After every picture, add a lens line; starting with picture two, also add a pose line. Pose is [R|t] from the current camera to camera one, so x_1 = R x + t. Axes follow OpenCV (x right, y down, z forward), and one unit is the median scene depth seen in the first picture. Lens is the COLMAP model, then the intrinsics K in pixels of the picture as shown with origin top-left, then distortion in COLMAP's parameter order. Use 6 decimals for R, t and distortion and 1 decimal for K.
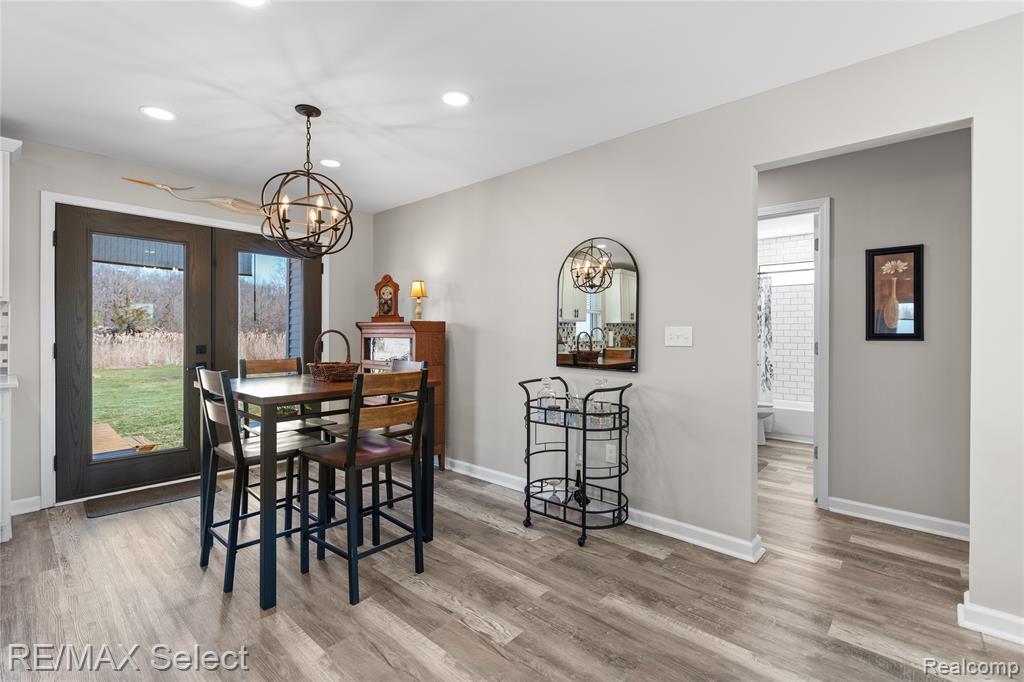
lens RADIAL K [[463.0, 0, 518.9], [0, 463.0, 336.0], [0, 0, 1]] dist [-0.009668, 0.003477]
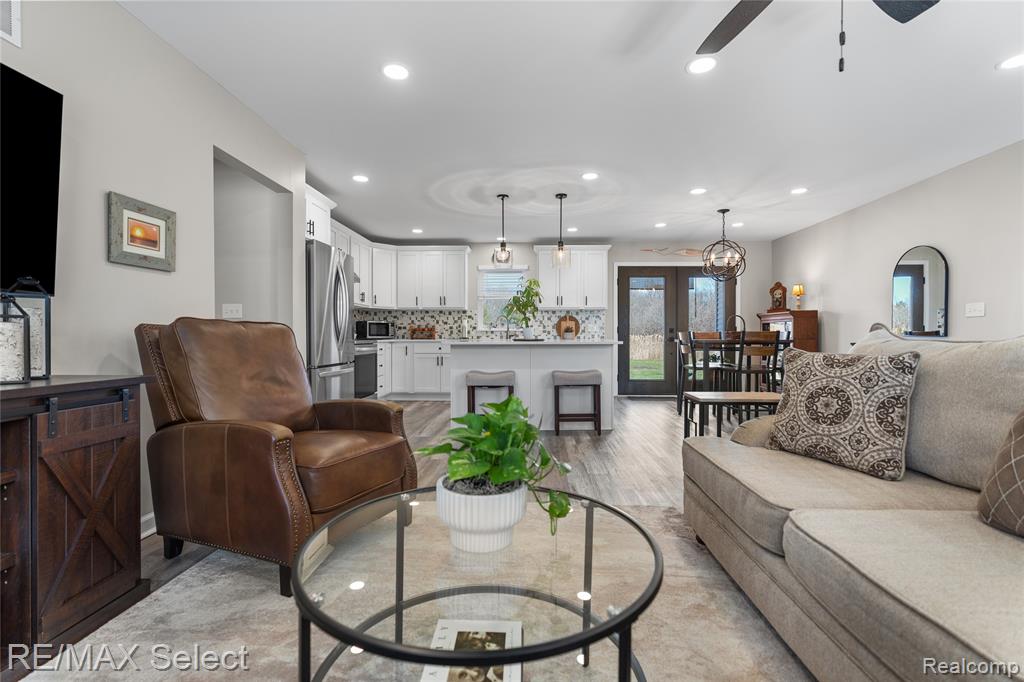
lens RADIAL K [[463.0, 0, 518.5], [0, 463.0, 340.4], [0, 0, 1]] dist [-0.009668, 0.003477]
pose [[0.641803, 0.002383, -0.766866, 0.394136], [-0.000816, 0.999997, 0.002425, 0.068644], [0.766869, -0.000930, 0.641802, -0.752600]]
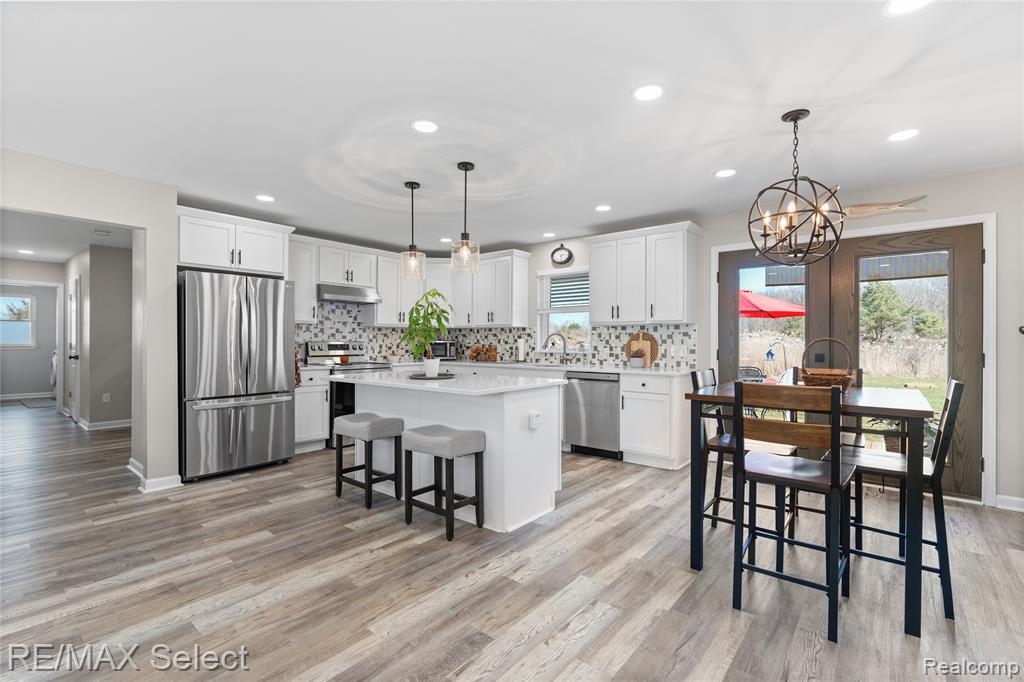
lens RADIAL K [[463.0, 0, 515.5], [0, 463.0, 342.1], [0, 0, 1]] dist [-0.009668, 0.003477]
pose [[0.038826, -0.001683, -0.999245, 0.353254], [-0.006715, 0.999976, -0.001945, 0.000269], [0.999223, 0.006786, 0.038814, 0.260921]]
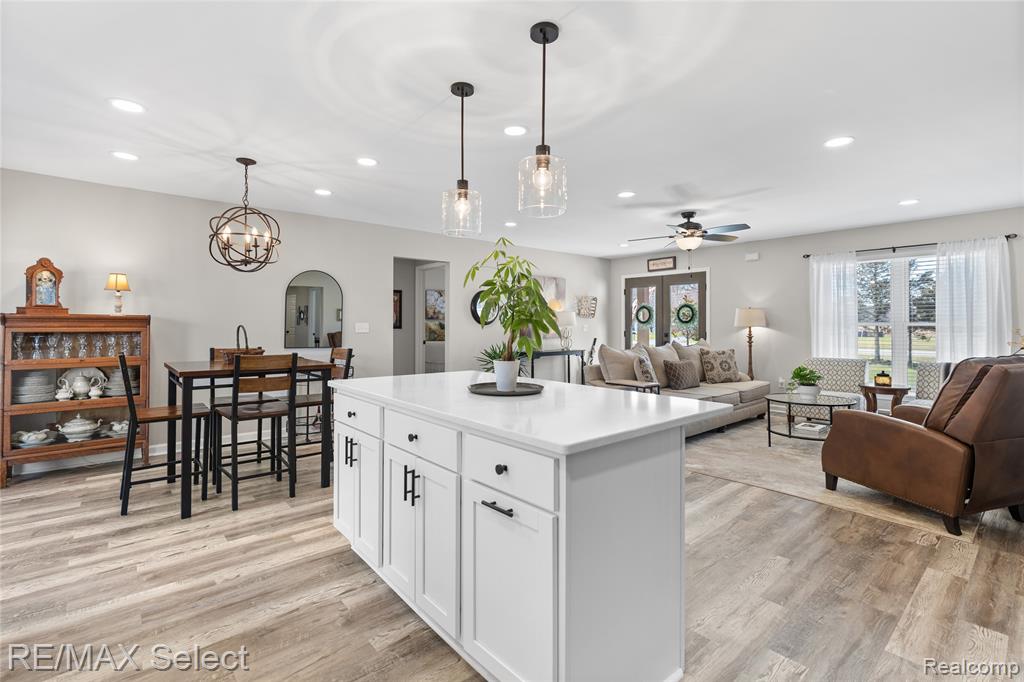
lens RADIAL K [[463.0, 0, 512.7], [0, 463.0, 319.5], [0, 0, 1]] dist [-0.009668, 0.003477]
pose [[0.132087, 0.009052, 0.991197, -1.187459], [0.001455, 0.999955, -0.009326, -0.011044], [-0.991237, 0.002674, 0.132067, 0.040822]]
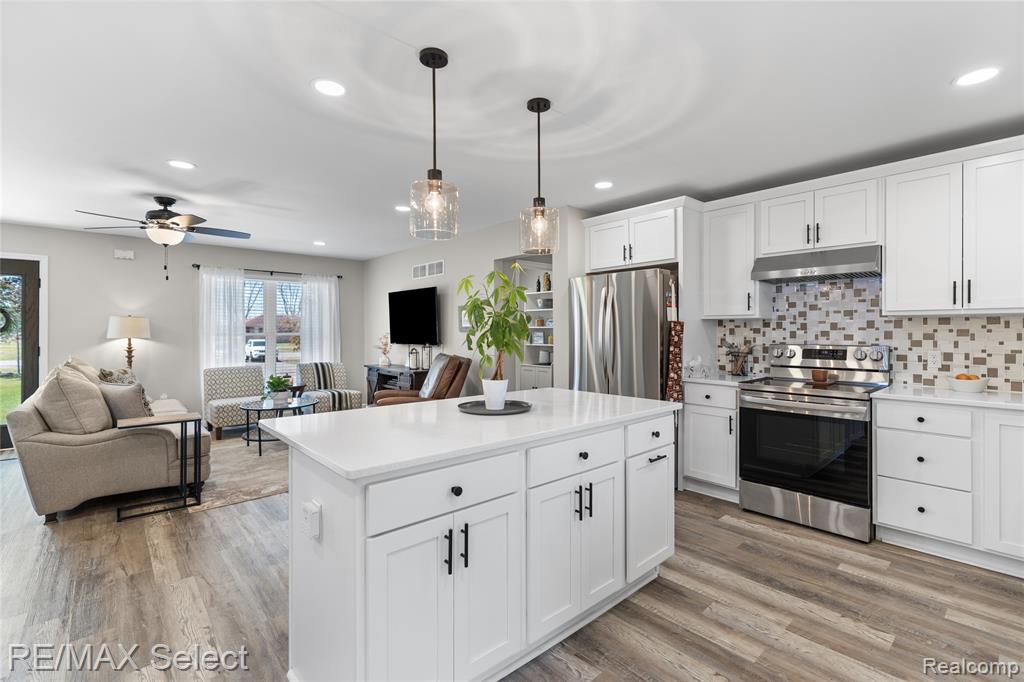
lens RADIAL K [[463.0, 0, 518.1], [0, 463.0, 329.4], [0, 0, 1]] dist [-0.009668, 0.003477]
pose [[-0.993572, -0.001959, 0.113182, -0.707780], [-0.002198, 0.999996, -0.001987, -0.028058], [-0.113178, -0.002223, -0.993572, 0.716235]]
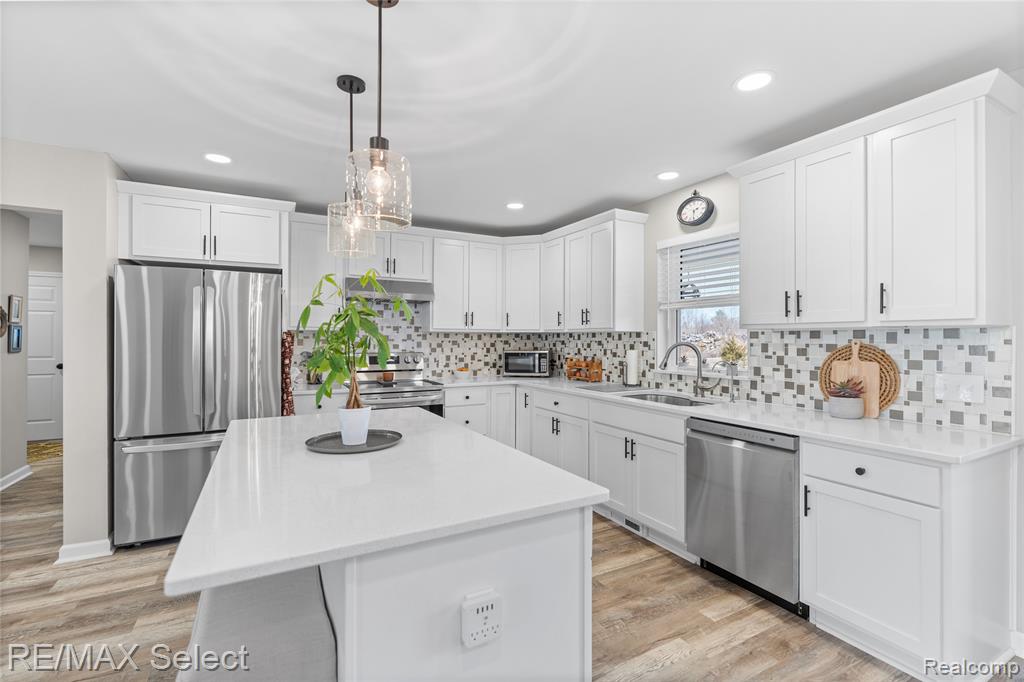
lens RADIAL K [[463.0, 0, 517.8], [0, 463.0, 335.3], [0, 0, 1]] dist [-0.009668, 0.003477]
pose [[-0.334837, -0.010390, -0.942219, -0.209783], [-0.006563, 0.999941, -0.008694, -0.036925], [0.942253, 0.003273, -0.334885, 0.448470]]
